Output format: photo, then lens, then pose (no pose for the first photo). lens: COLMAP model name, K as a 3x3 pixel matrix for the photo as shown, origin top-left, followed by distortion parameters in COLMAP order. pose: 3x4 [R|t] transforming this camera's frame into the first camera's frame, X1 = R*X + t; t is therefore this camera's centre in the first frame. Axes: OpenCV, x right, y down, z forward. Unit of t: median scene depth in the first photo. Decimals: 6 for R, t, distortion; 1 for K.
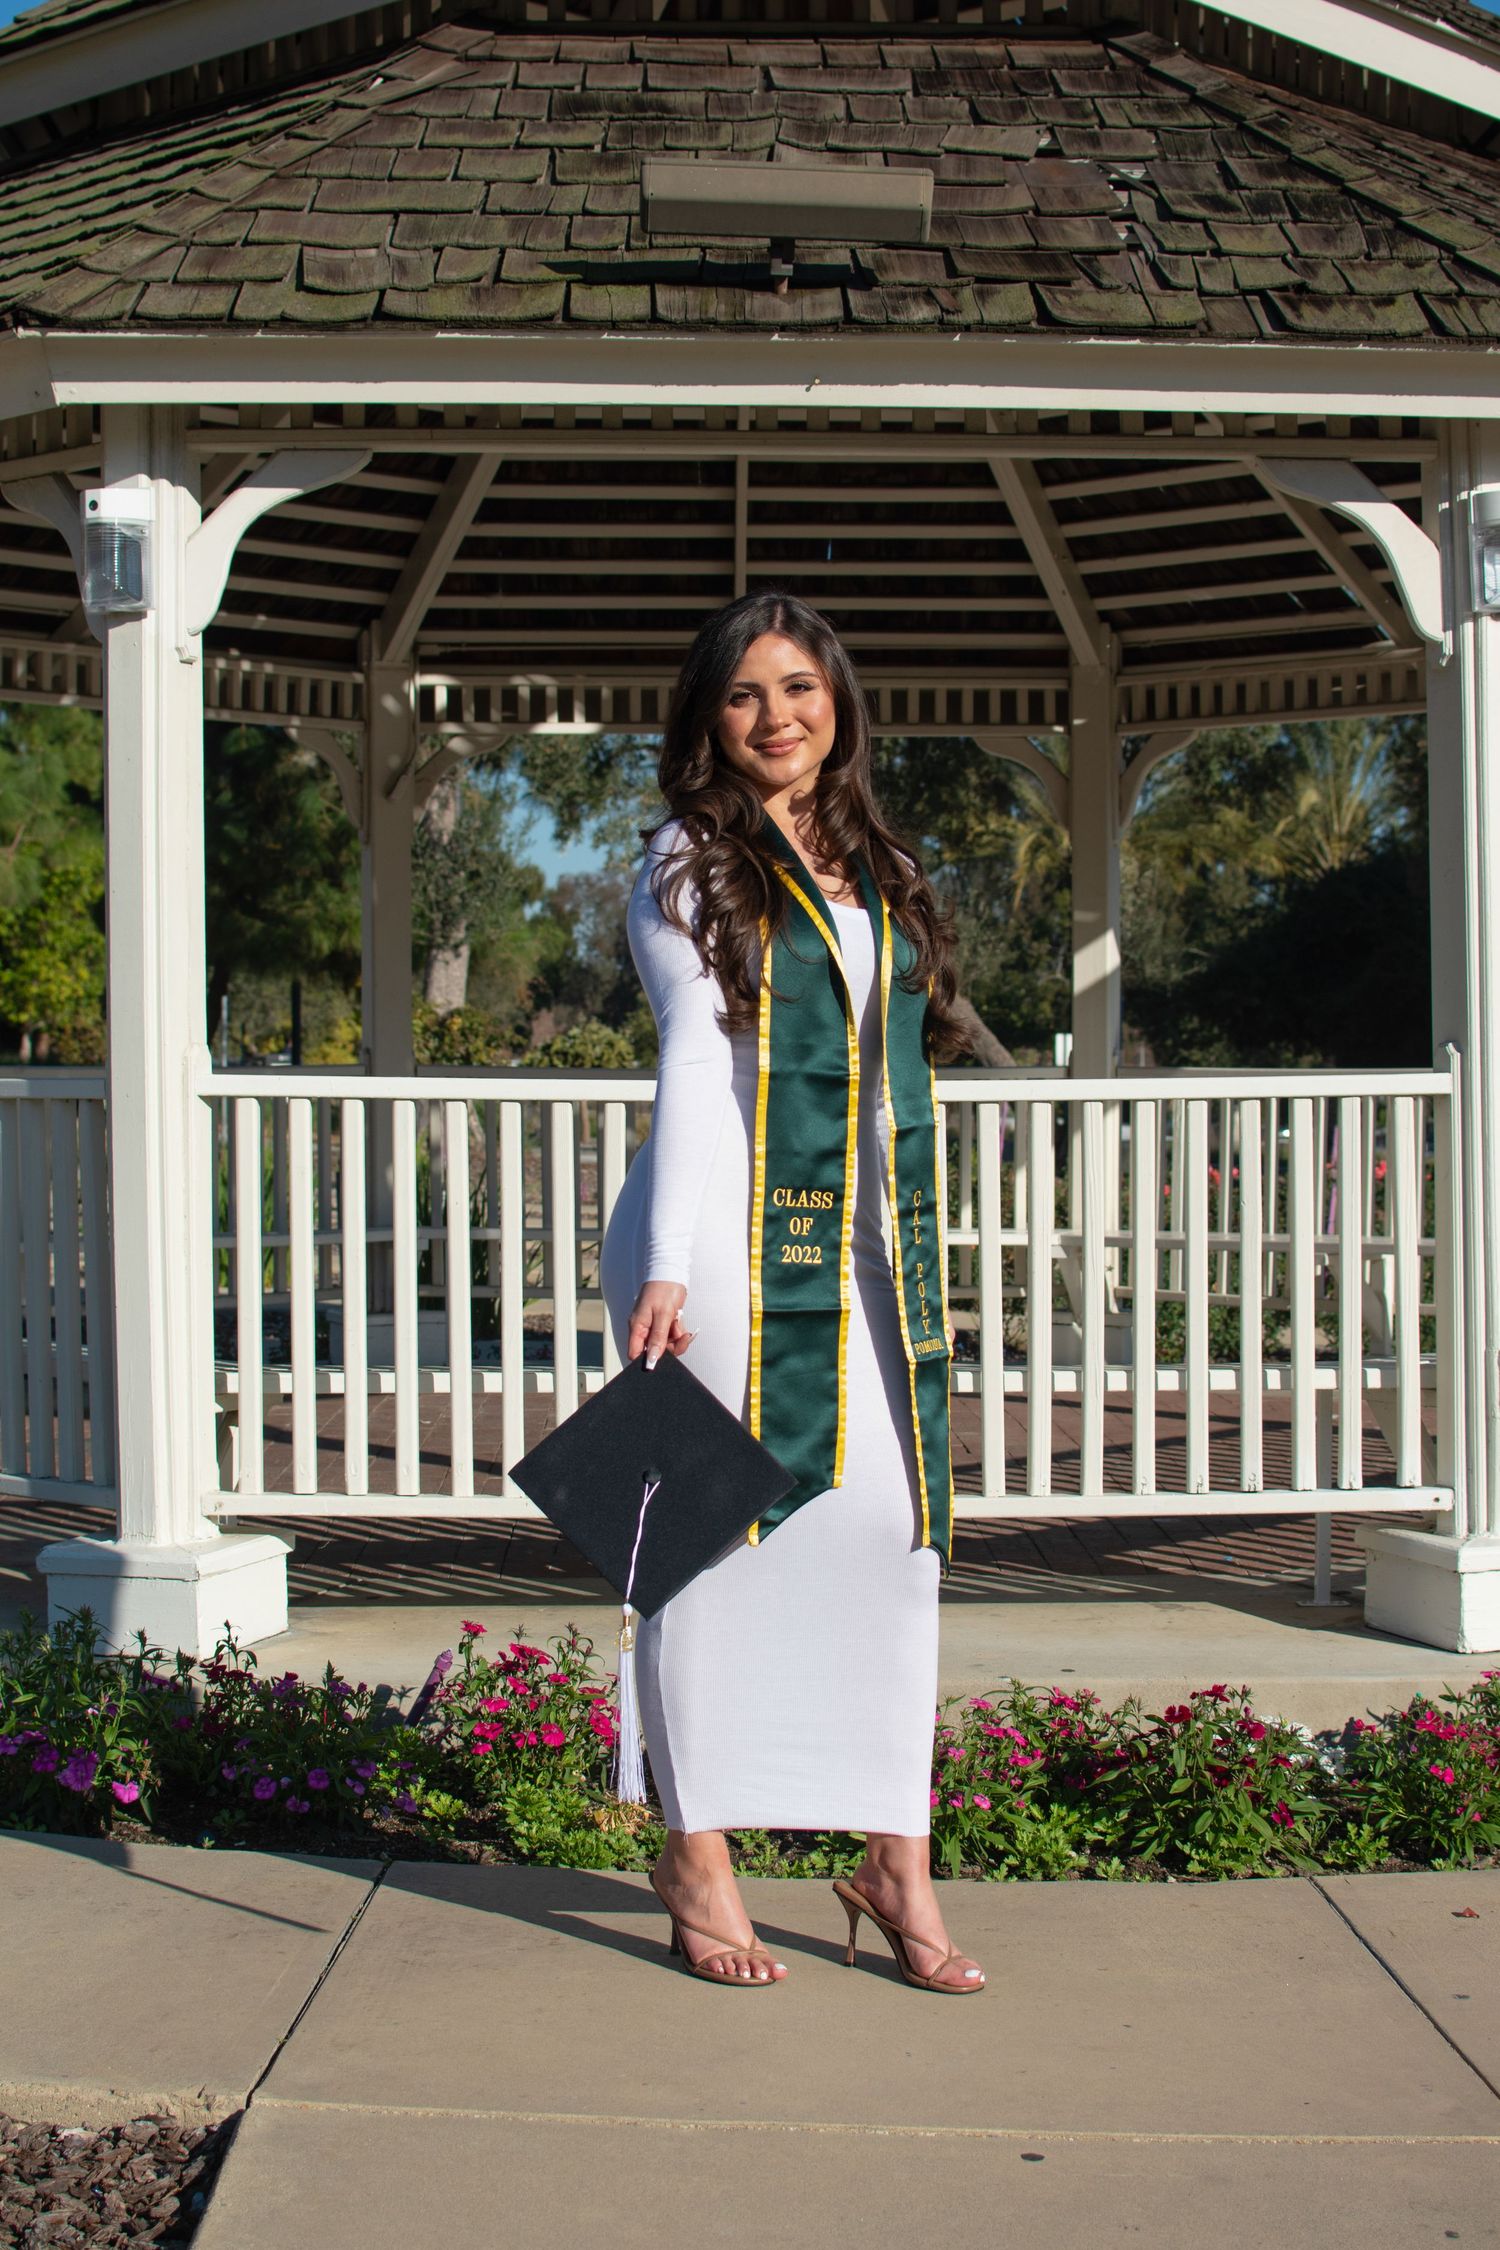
lens RADIAL K [[3541.4, 0, 750.0], [0, 3541.4, 1125.0], [0, 0, 1]] dist [-0.156815, 0.091244]
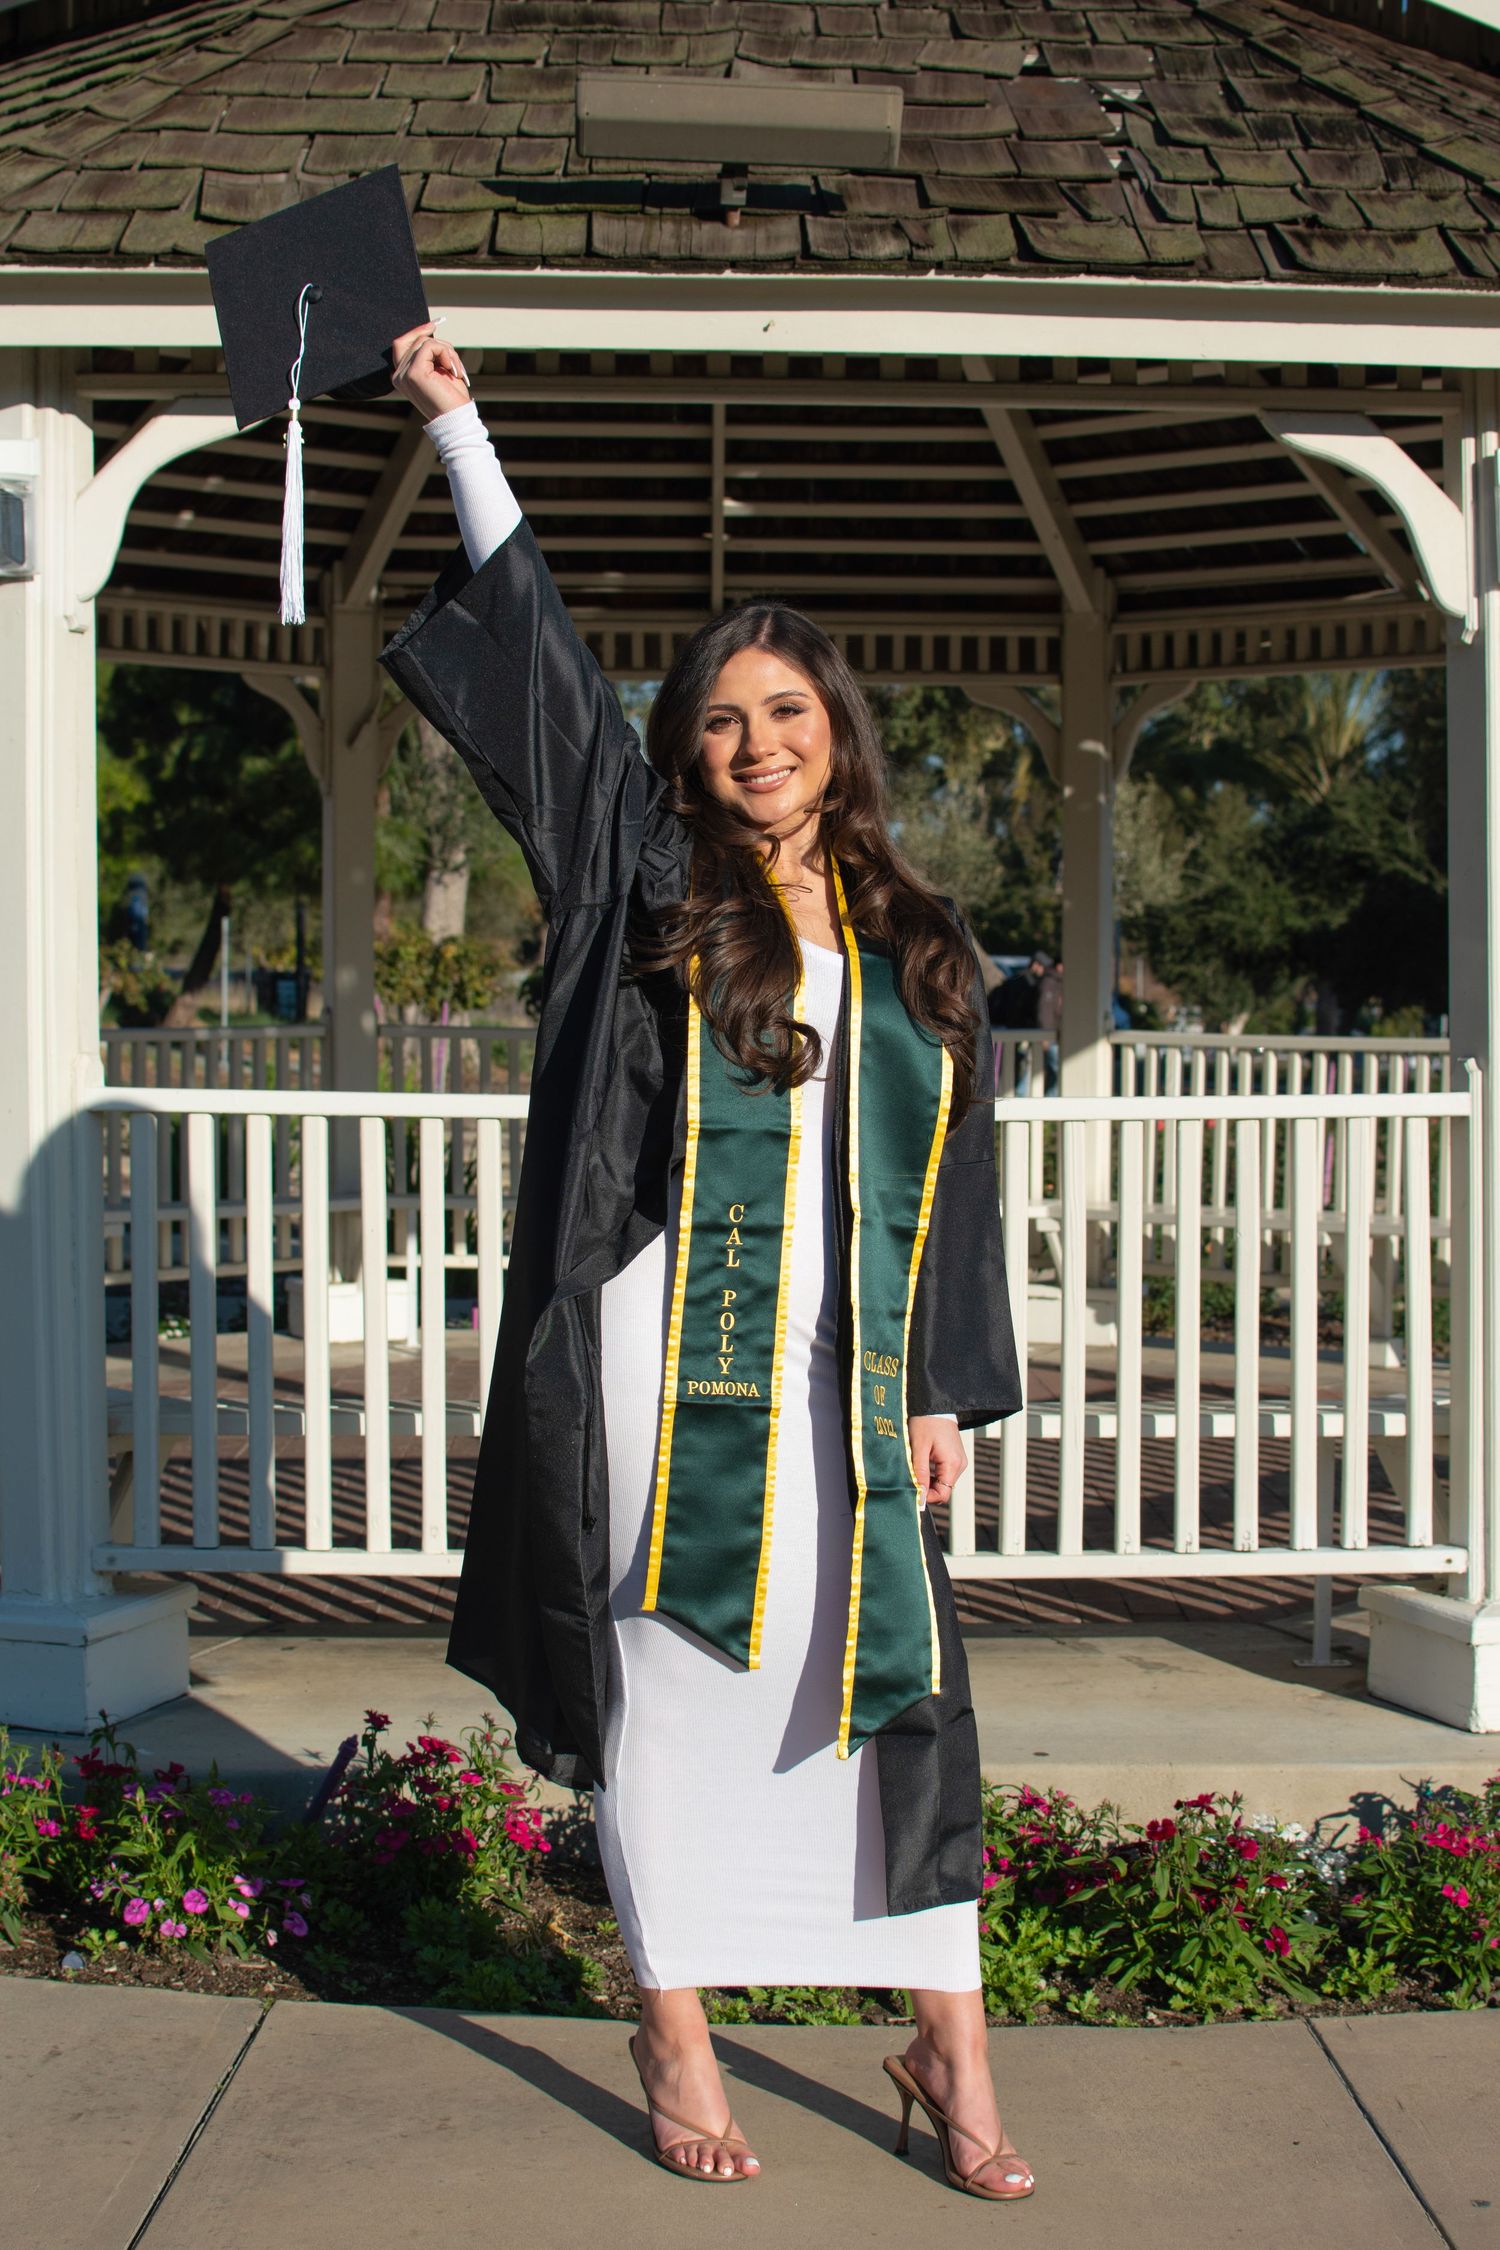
lens RADIAL K [[3484.8, 0, 750.0], [0, 3484.8, 1125.0], [0, 0, 1]] dist [-0.159698, 0.083046]
pose [[0.999985, 0.005417, -0.000622, 0.014582], [-0.005400, 0.999681, 0.024672, -0.027913], [0.000755, -0.024668, 0.999695, 0.110311]]
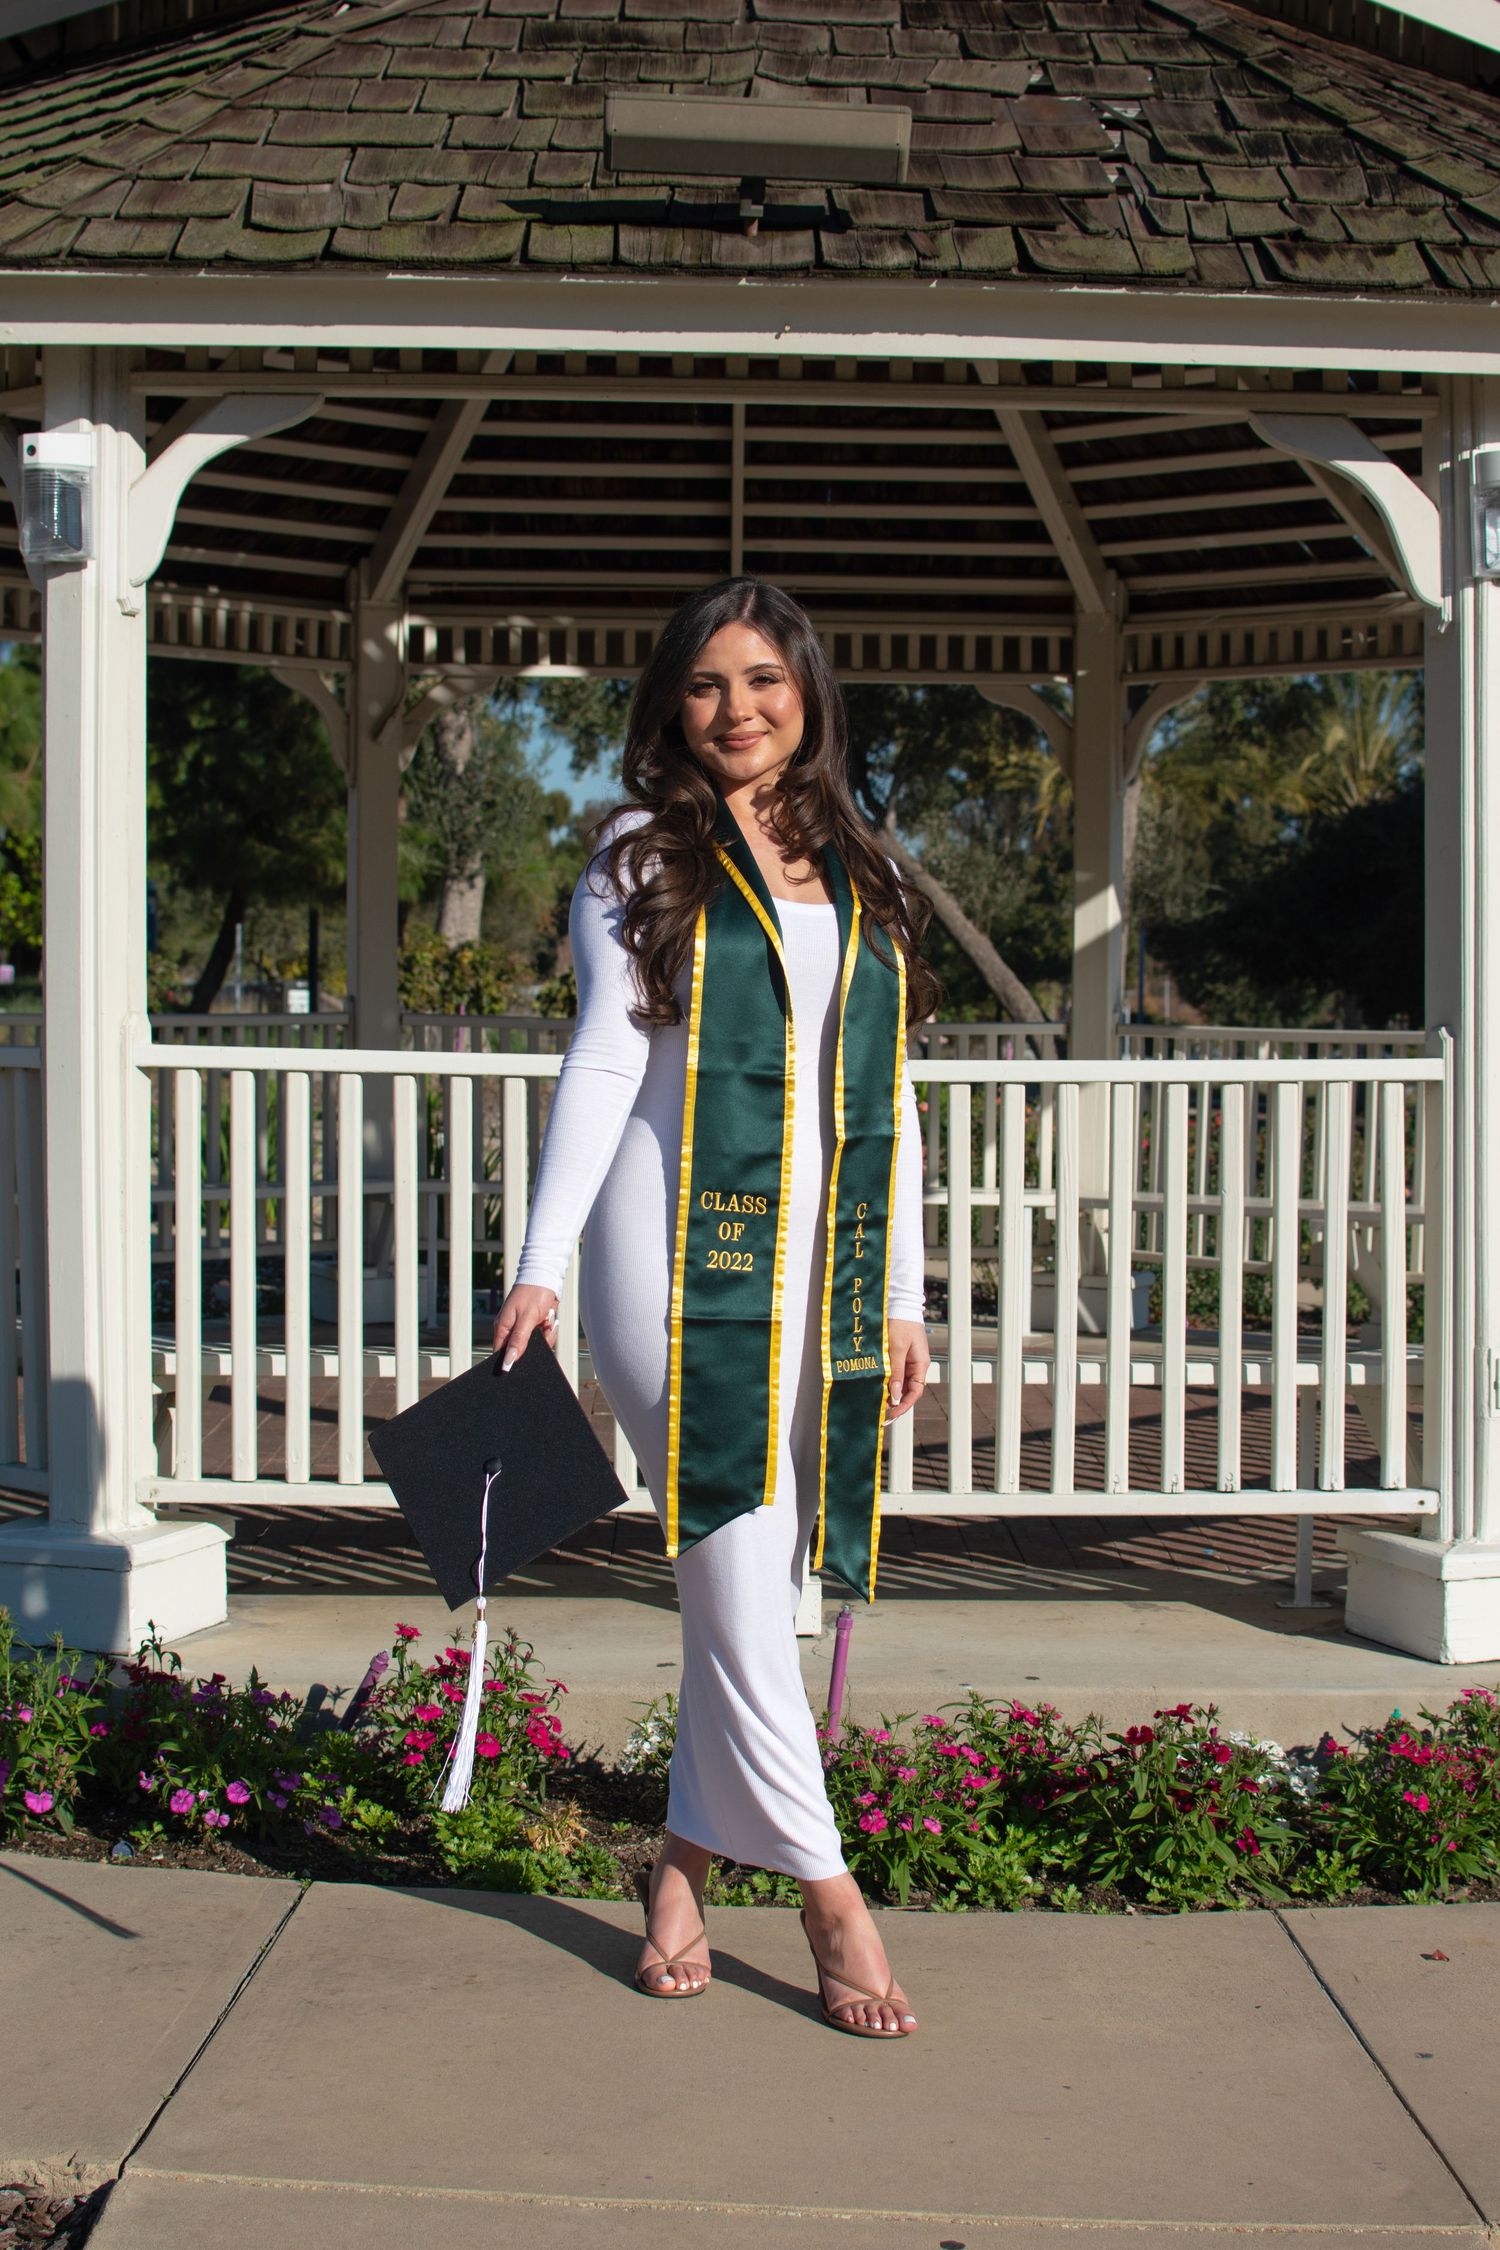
lens RADIAL K [[3545.9, 0, 750.0], [0, 3545.9, 1125.0], [0, 0, 1]] dist [-0.163137, 0.113748]
pose [[0.999907, 0.012399, -0.005696, 0.016530], [-0.012285, 0.999730, 0.019739, -0.013602], [0.005939, -0.019667, 0.999789, 0.040327]]
